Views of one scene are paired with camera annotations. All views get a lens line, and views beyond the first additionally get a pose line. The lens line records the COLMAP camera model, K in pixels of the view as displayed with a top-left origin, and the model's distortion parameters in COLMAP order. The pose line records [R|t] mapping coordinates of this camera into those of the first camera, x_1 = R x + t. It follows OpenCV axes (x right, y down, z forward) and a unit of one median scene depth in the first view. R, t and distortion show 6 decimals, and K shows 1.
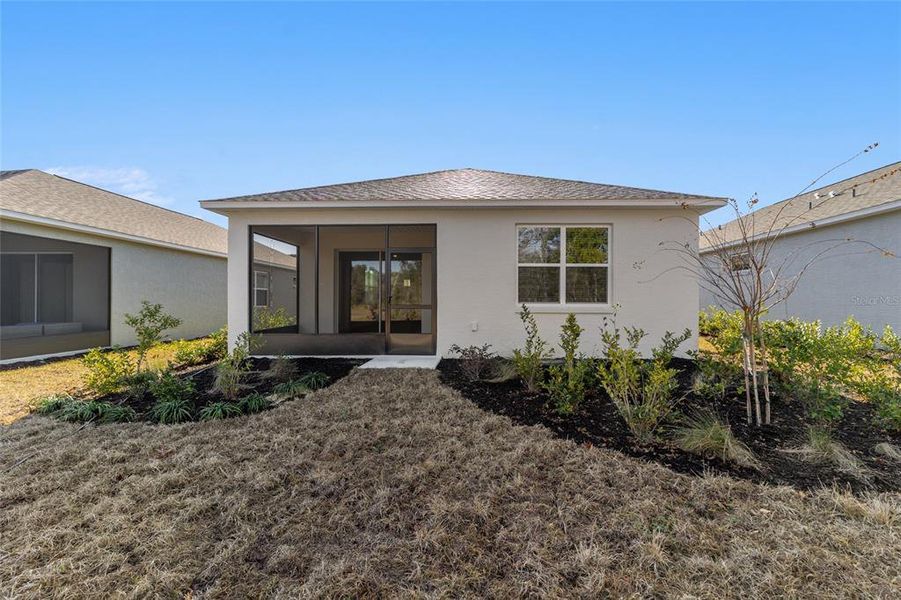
lens RADIAL K [[356.1, 0, 471.4], [0, 356.1, 300.7], [0, 0, 1]] dist [-0.010947, -0.000040]
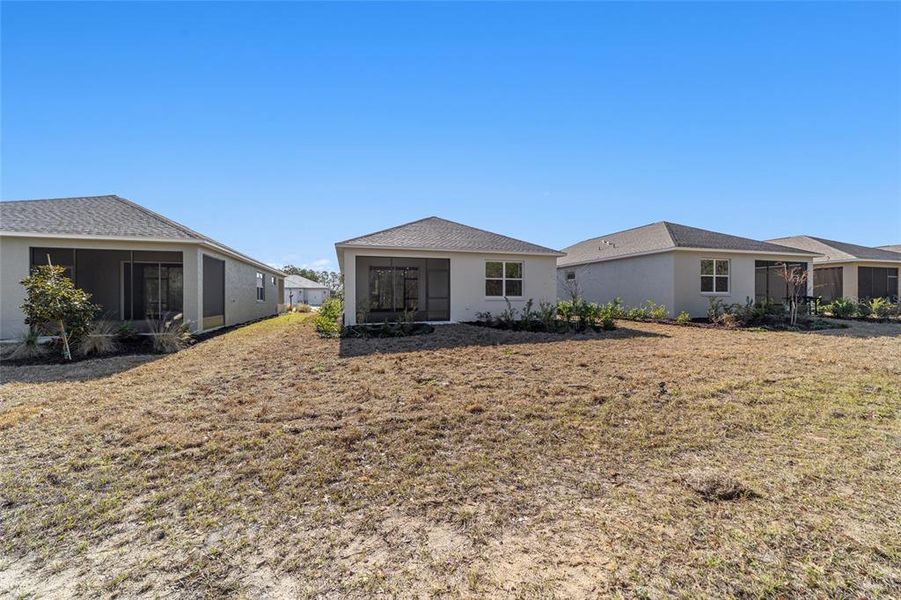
lens RADIAL K [[345.7, 0, 447.3], [0, 345.7, 299.5], [0, 0, 1]] dist [-0.015104, 0.009365]
pose [[0.951834, -0.004462, 0.306583, -0.742494], [0.001078, 0.999937, 0.011207, 0.003869], [-0.306613, -0.010337, 0.951778, -0.952003]]
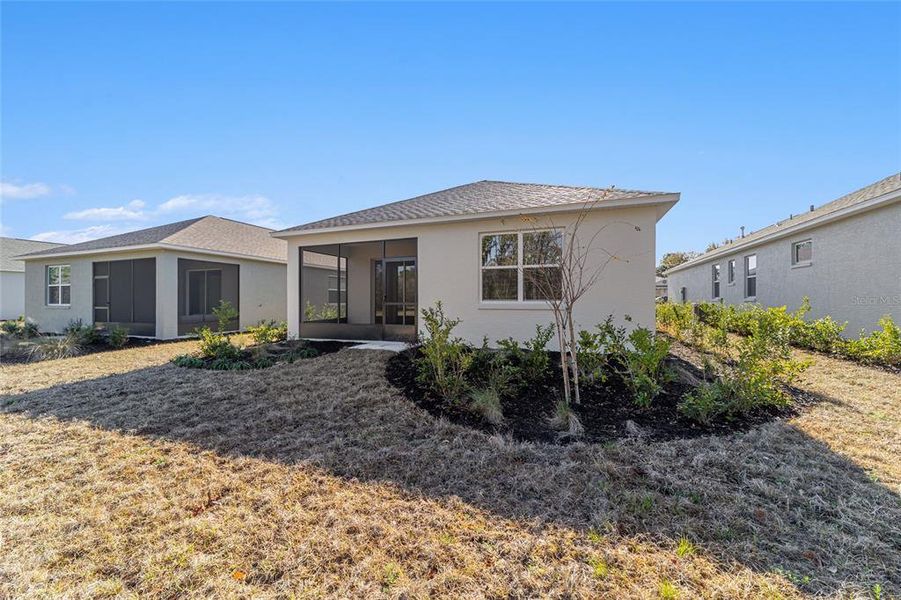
lens RADIAL K [[345.7, 0, 447.3], [0, 345.7, 299.5], [0, 0, 1]] dist [-0.015104, 0.009365]
pose [[0.940284, -0.004413, -0.340363, 0.410415], [0.005038, 0.999987, 0.000952, 0.001526], [0.340354, -0.002609, 0.940294, -0.105524]]
